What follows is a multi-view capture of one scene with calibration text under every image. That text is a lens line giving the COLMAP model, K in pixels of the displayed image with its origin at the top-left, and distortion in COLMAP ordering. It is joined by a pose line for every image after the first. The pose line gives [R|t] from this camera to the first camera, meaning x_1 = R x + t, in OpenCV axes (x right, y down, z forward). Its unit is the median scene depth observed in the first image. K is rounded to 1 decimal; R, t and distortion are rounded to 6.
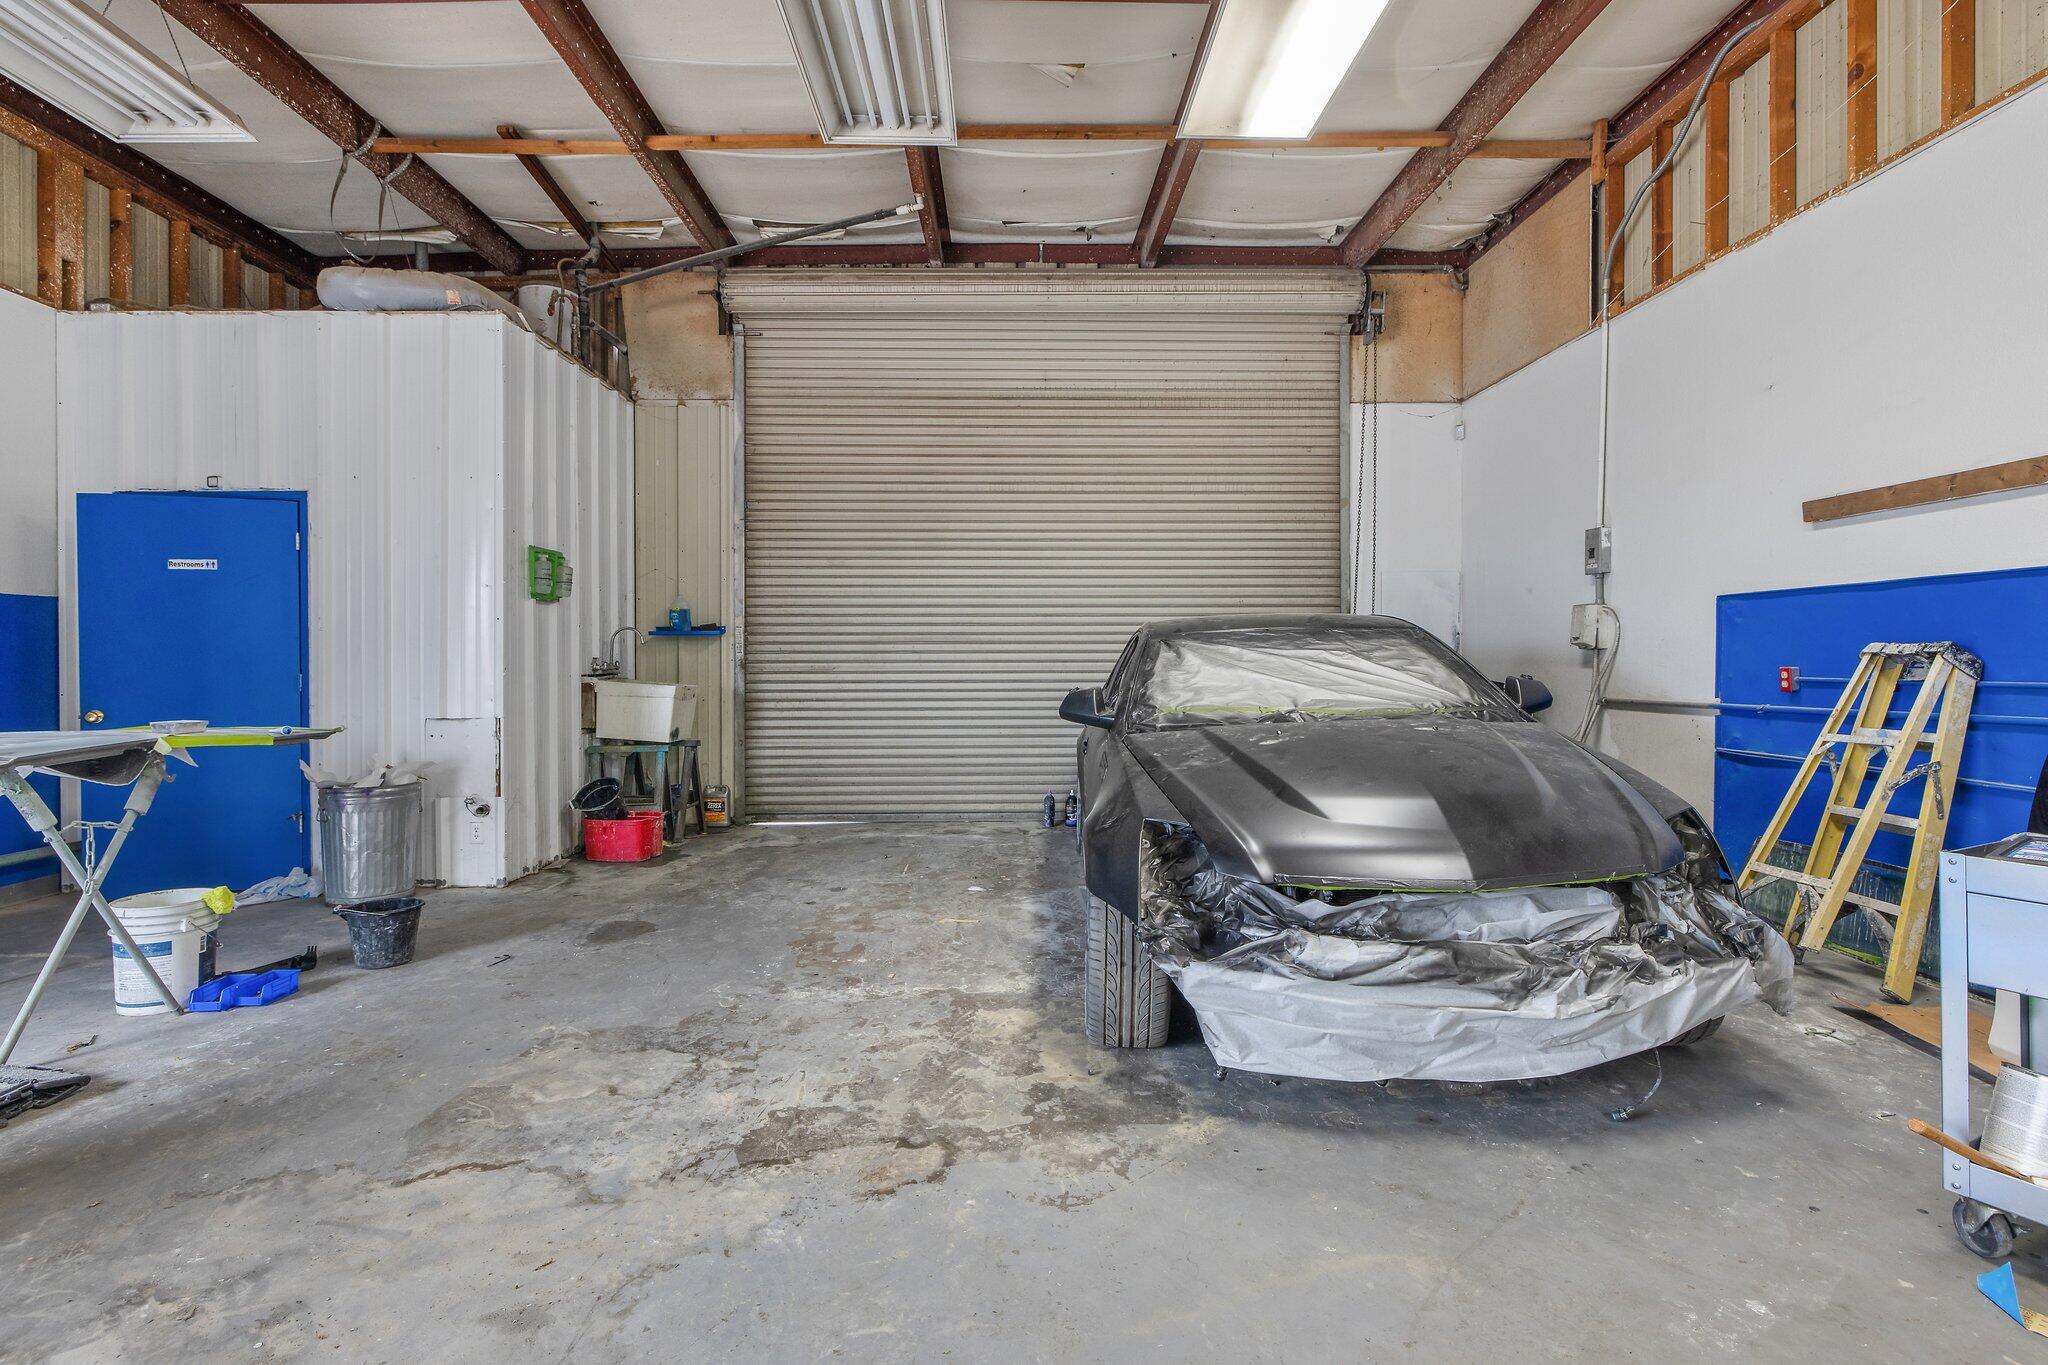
lens RADIAL K [[998.8, 0, 1032.1], [0, 998.8, 660.8], [0, 0, 1]] dist [-0.003675, -0.000641]
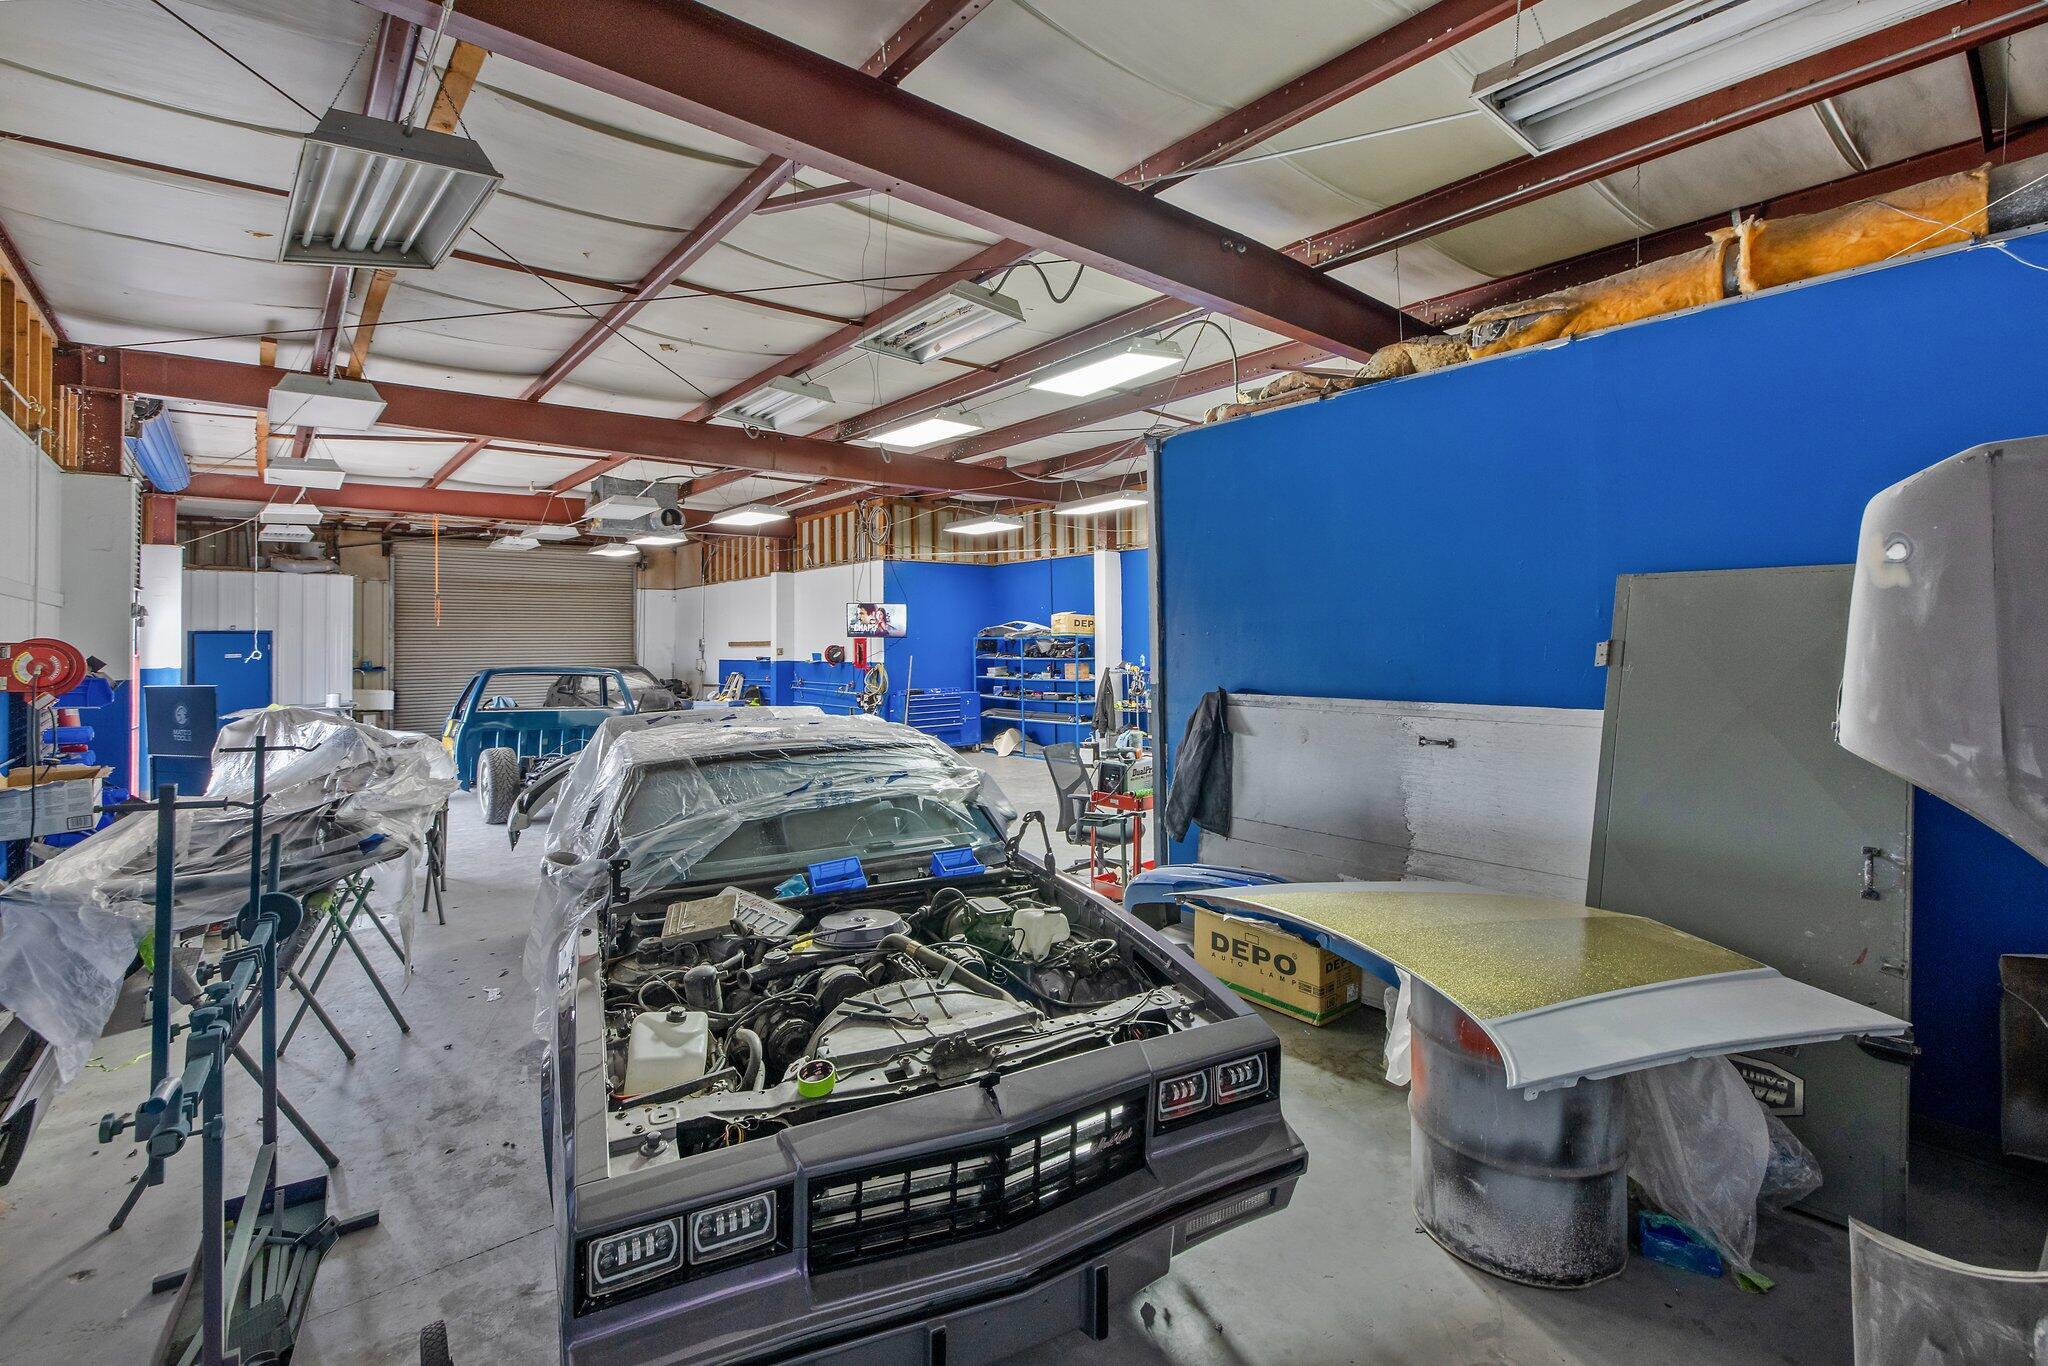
lens RADIAL K [[883.2, 0, 1039.3], [0, 883.2, 642.8], [0, 0, 1]] dist [-0.000954, 0.000068]
pose [[0.767243, -0.003852, 0.641344, -0.571085], [0.010791, 0.999918, -0.006903, -0.076713], [-0.641265, 0.012217, 0.767222, -2.267353]]
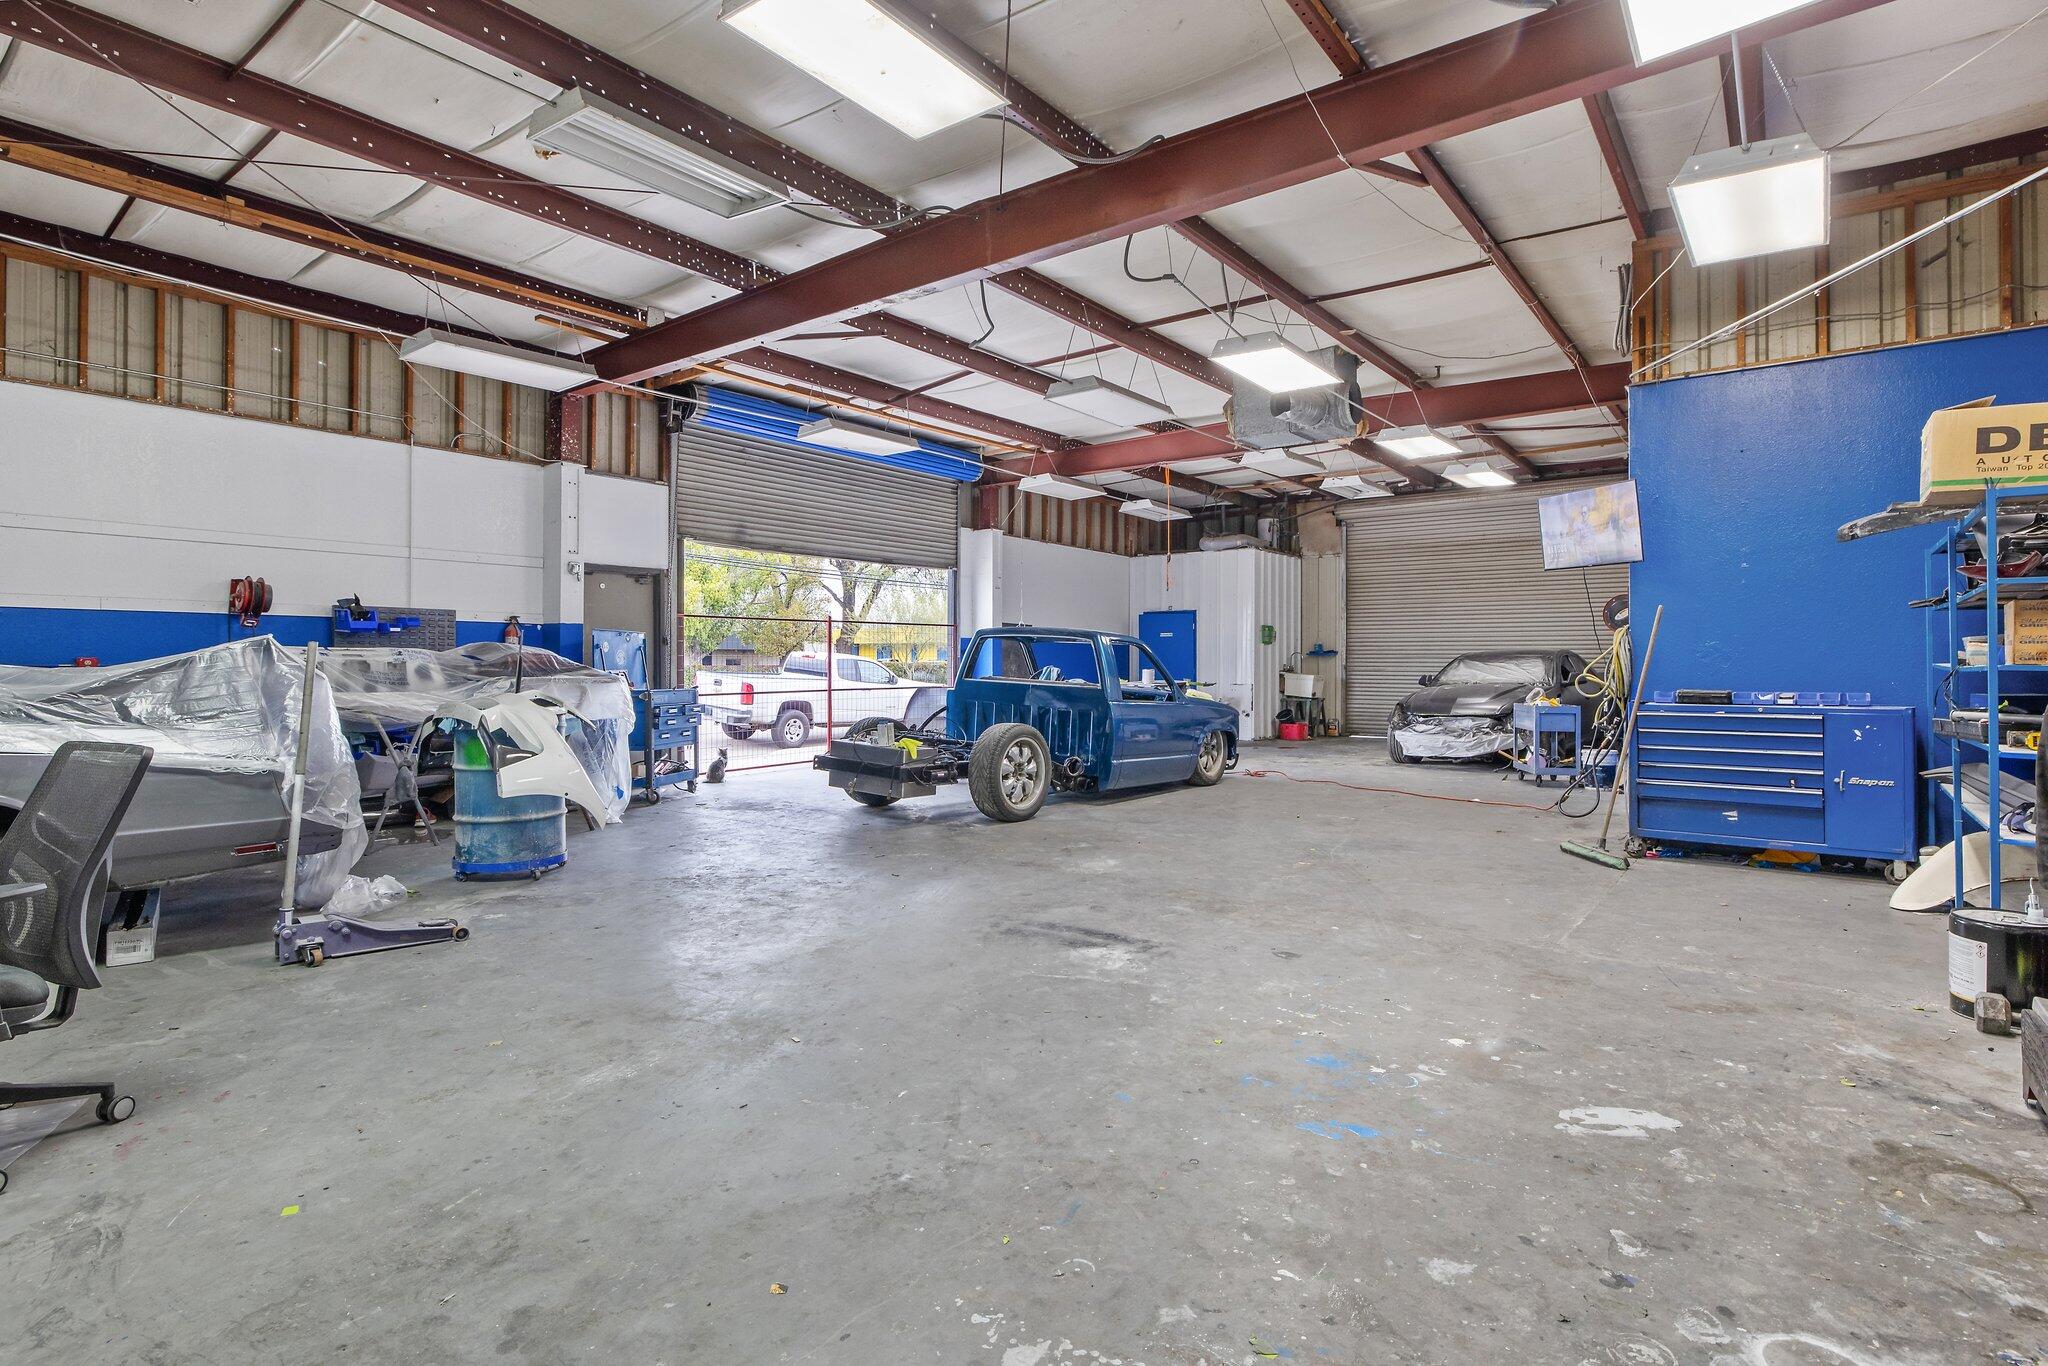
lens RADIAL K [[998.8, 0, 1032.1], [0, 998.8, 661.3], [0, 0, 1]] dist [-0.003675, -0.000641]
pose [[0.776838, 0.003466, -0.629691, 0.726767], [-0.006962, 0.999971, -0.003085, 0.001821], [0.629662, 0.006780, 0.776839, -1.512581]]
